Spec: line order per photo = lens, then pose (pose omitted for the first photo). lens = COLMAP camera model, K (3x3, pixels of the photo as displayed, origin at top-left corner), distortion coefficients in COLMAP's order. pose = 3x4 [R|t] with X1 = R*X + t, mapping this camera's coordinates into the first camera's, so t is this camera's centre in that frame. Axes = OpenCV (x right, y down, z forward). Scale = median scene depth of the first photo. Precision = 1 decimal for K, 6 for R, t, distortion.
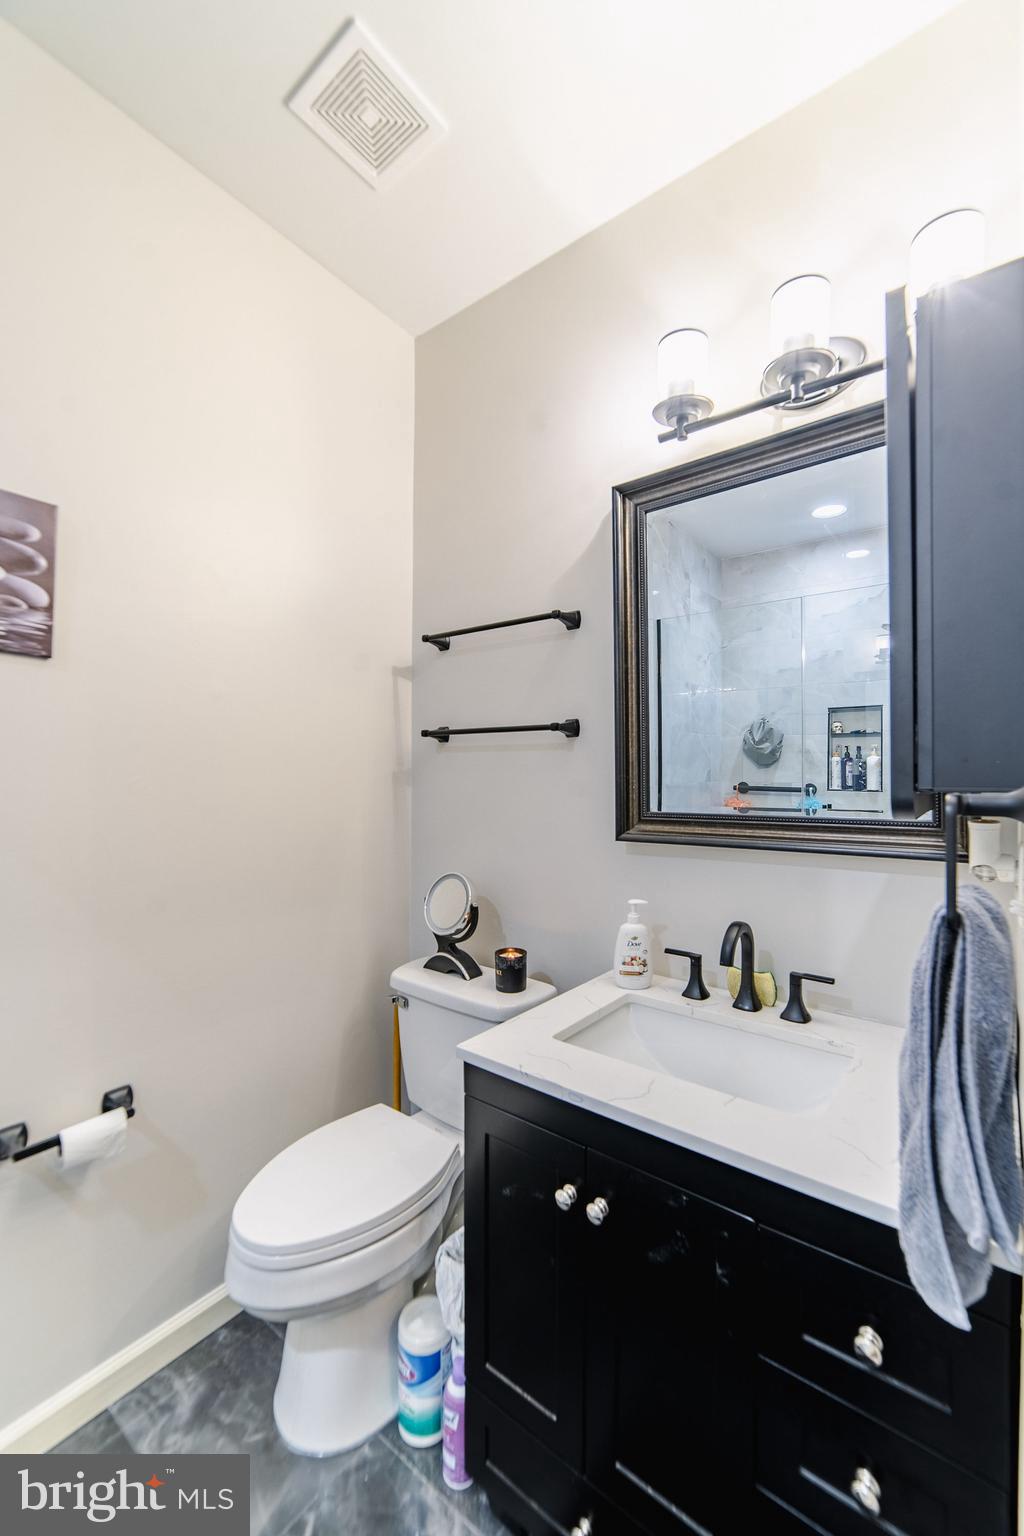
lens RADIAL K [[615.2, 0, 527.0], [0, 615.2, 762.6], [0, 0, 1]] dist [-0.015453, 0.004328]
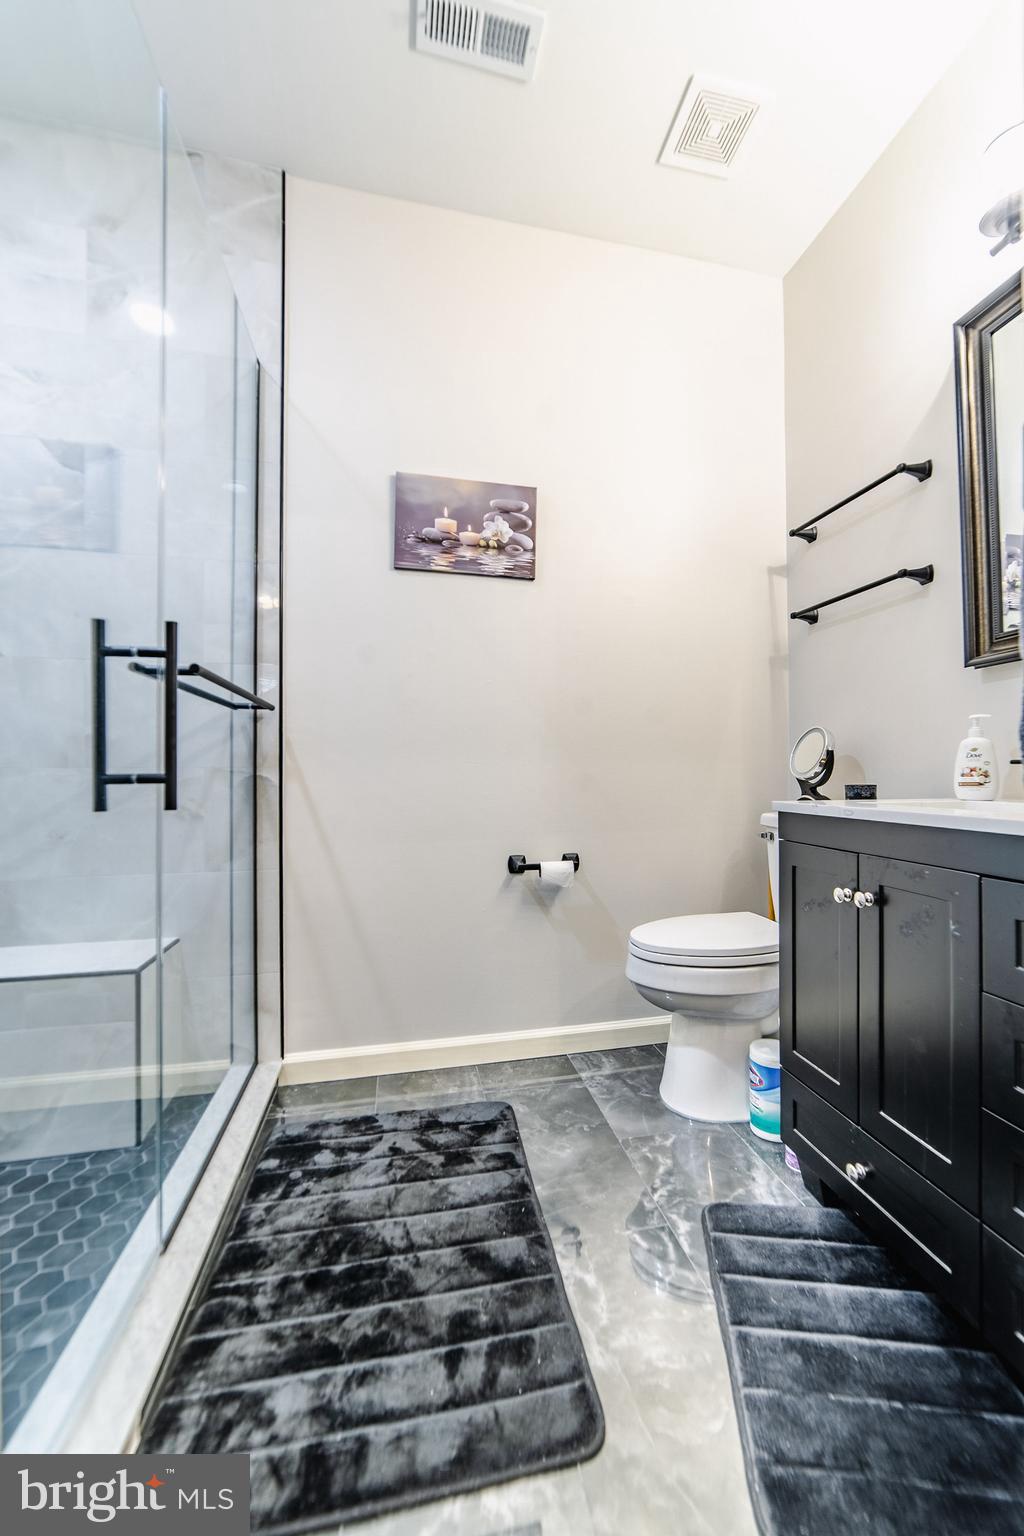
lens RADIAL K [[615.2, 0, 527.0], [0, 615.2, 762.6], [0, 0, 1]] dist [-0.015453, 0.004328]
pose [[0.753908, -0.006124, -0.656951, 0.279353], [0.006986, 0.999975, -0.001304, 0.299828], [0.656943, -0.003606, 0.753932, -0.260400]]
